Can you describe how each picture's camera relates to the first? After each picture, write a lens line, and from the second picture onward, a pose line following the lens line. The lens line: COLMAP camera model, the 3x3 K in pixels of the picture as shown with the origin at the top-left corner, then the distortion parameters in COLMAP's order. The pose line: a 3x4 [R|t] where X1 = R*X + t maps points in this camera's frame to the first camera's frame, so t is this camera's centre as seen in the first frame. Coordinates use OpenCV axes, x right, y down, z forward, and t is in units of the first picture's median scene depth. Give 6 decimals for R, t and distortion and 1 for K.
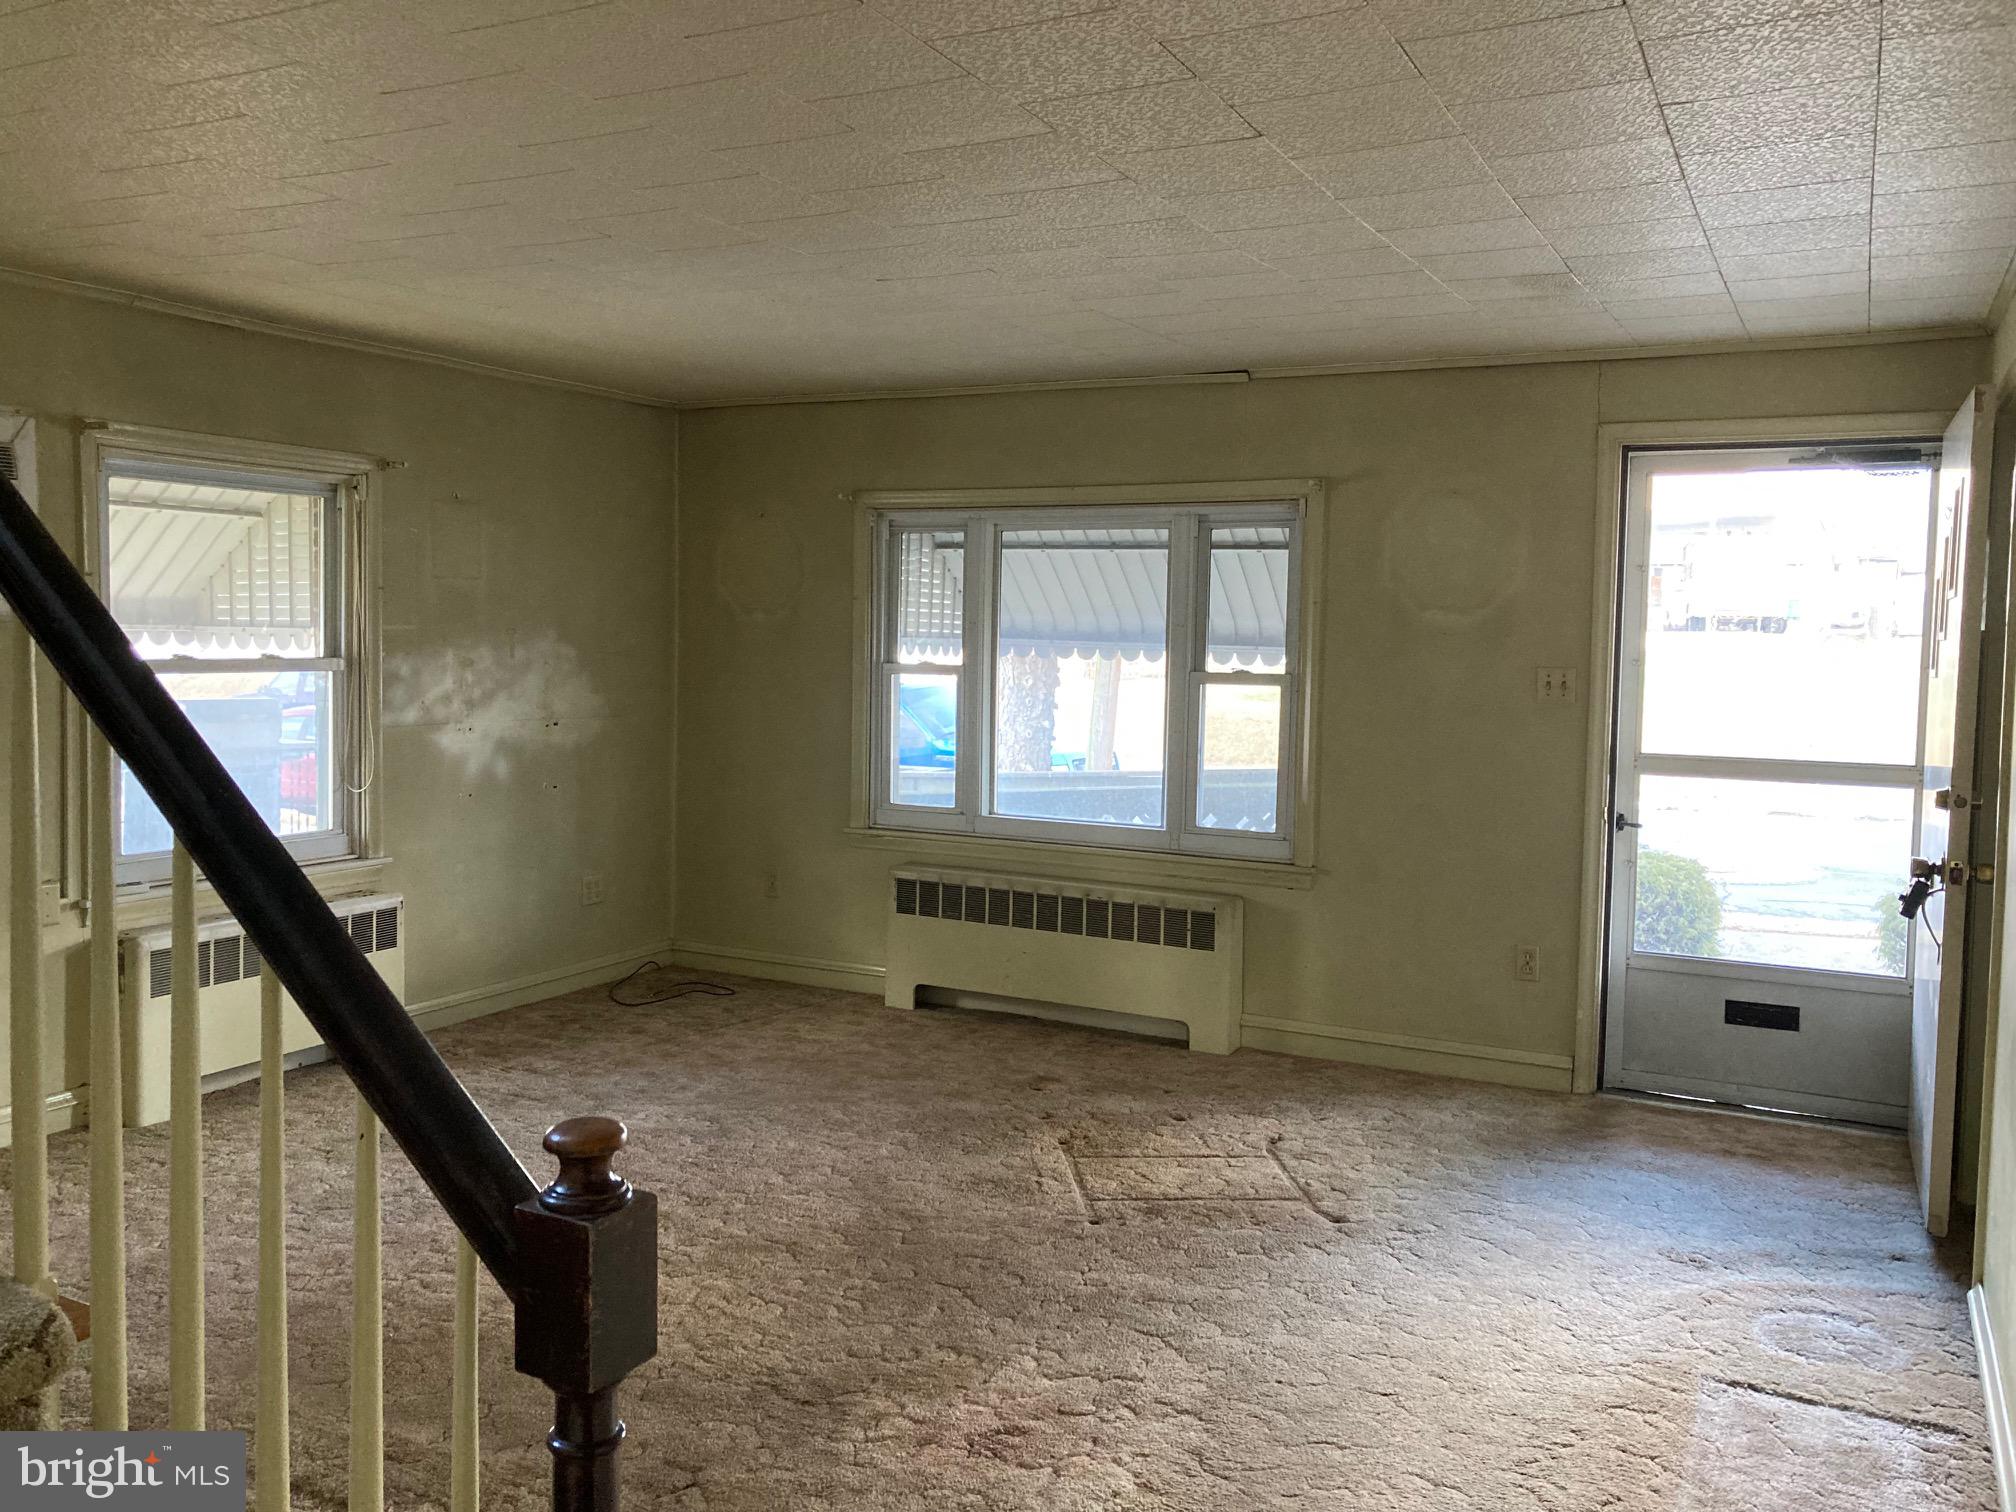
lens RADIAL K [[1630.4, 0, 1018.1], [0, 1630.4, 748.1], [0, 0, 1]] dist [0.043300, -0.063830]
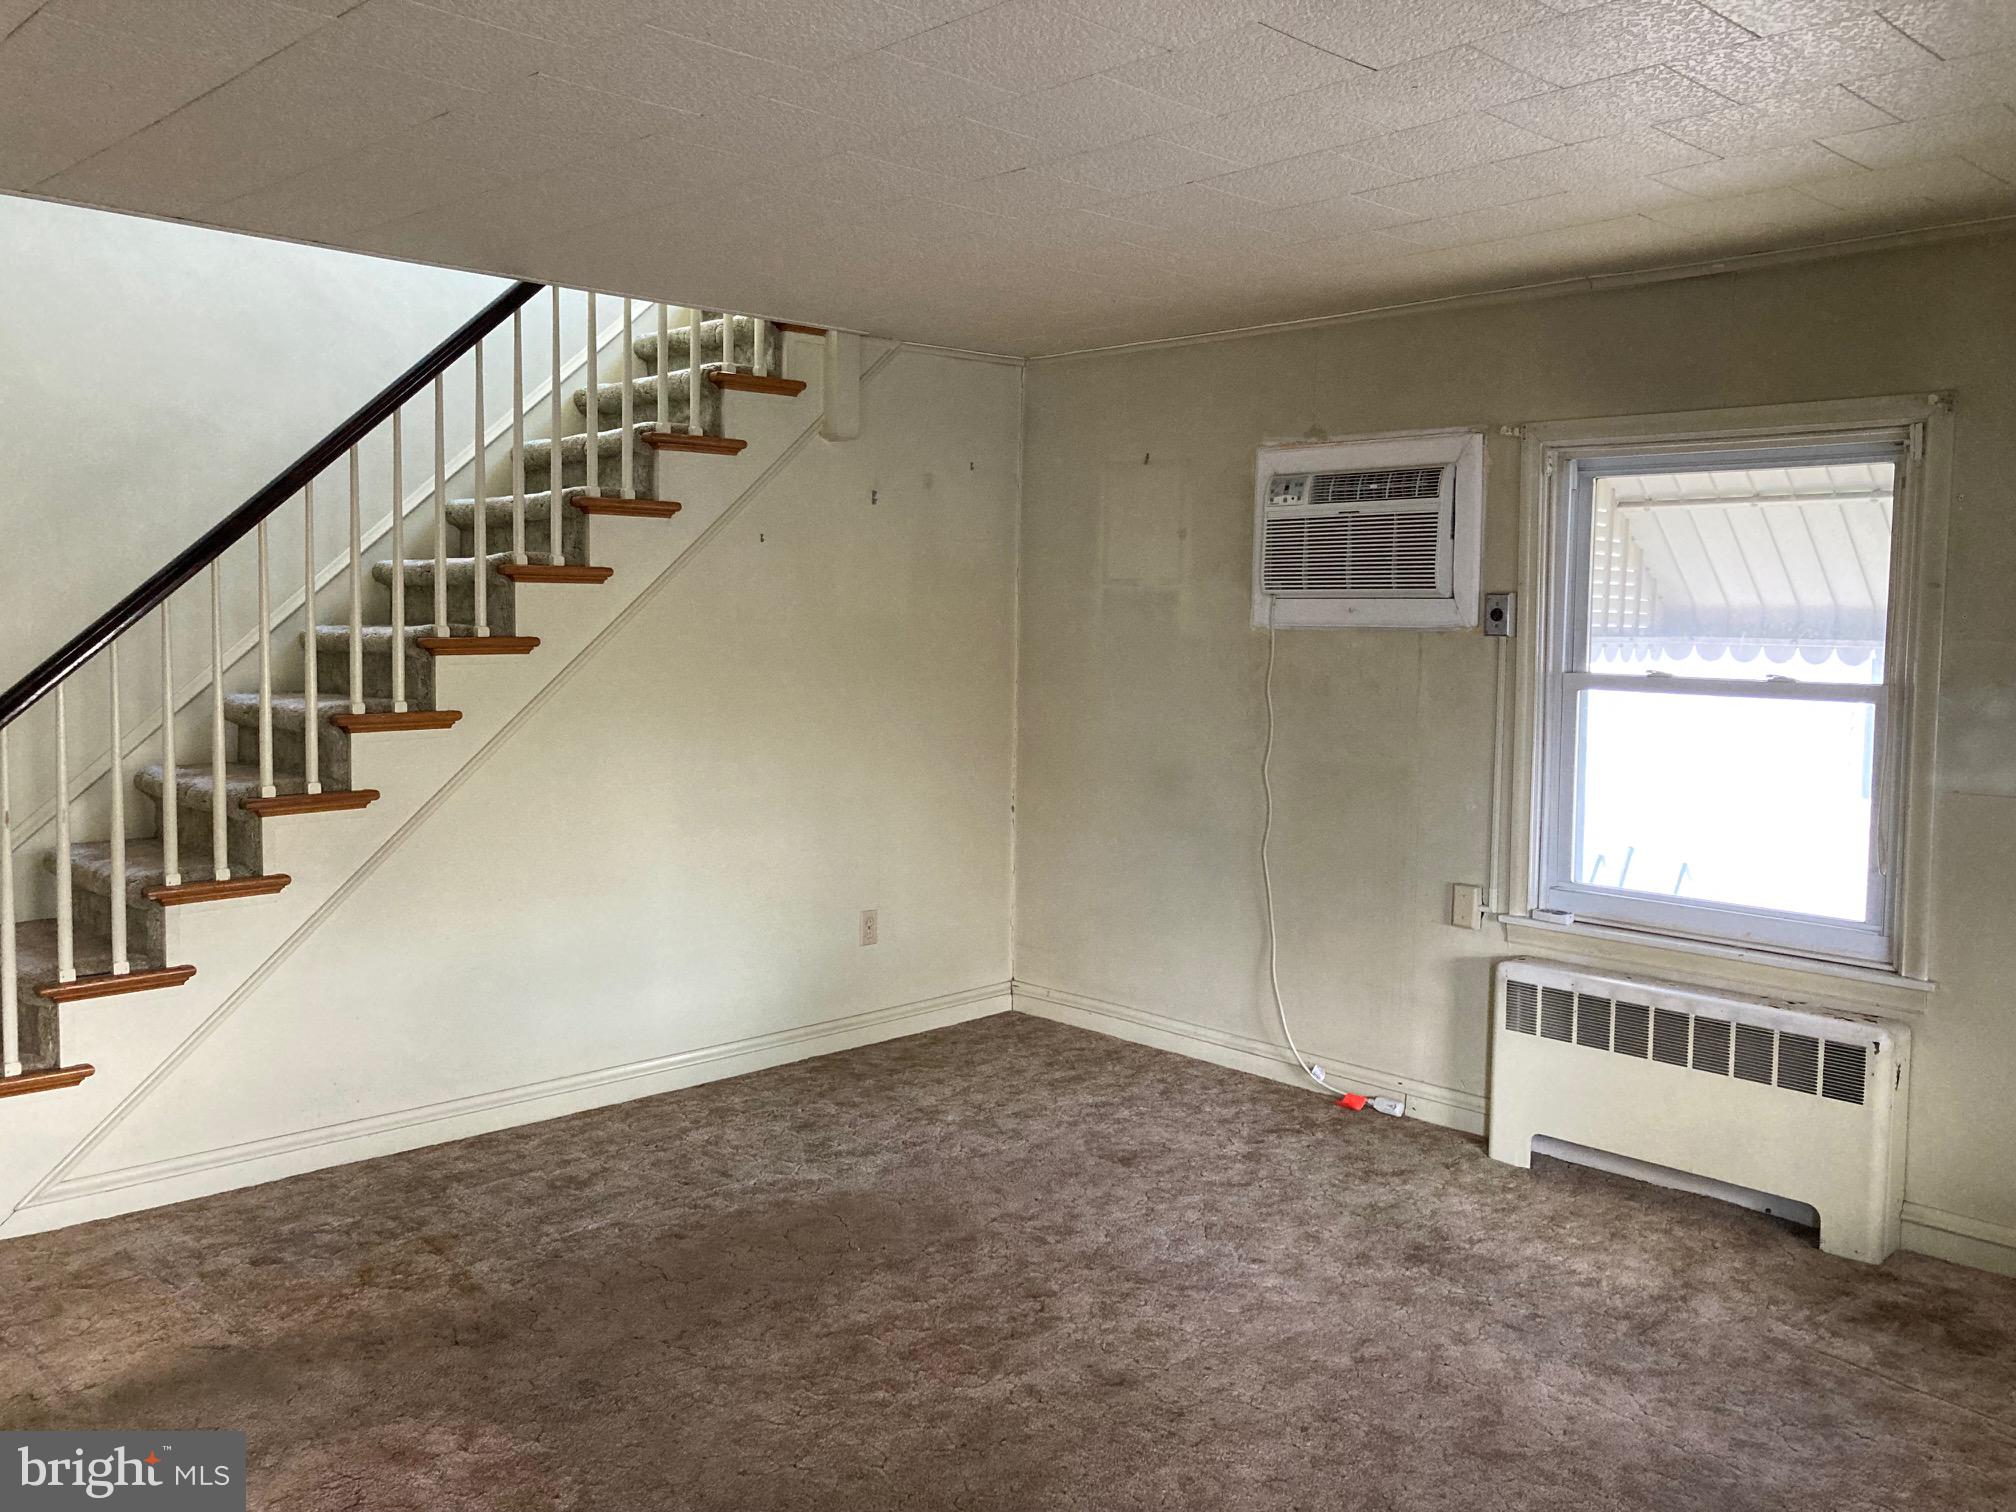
lens RADIAL K [[1632.0, 0, 1007.6], [0, 1632.0, 746.9], [0, 0, 1]] dist [-0.000021, 0.002355]
pose [[-0.308599, 0.050652, -0.949843, 0.400443], [-0.089696, 0.992582, 0.082073, -0.055168], [0.946954, 0.110525, -0.301767, 0.904701]]
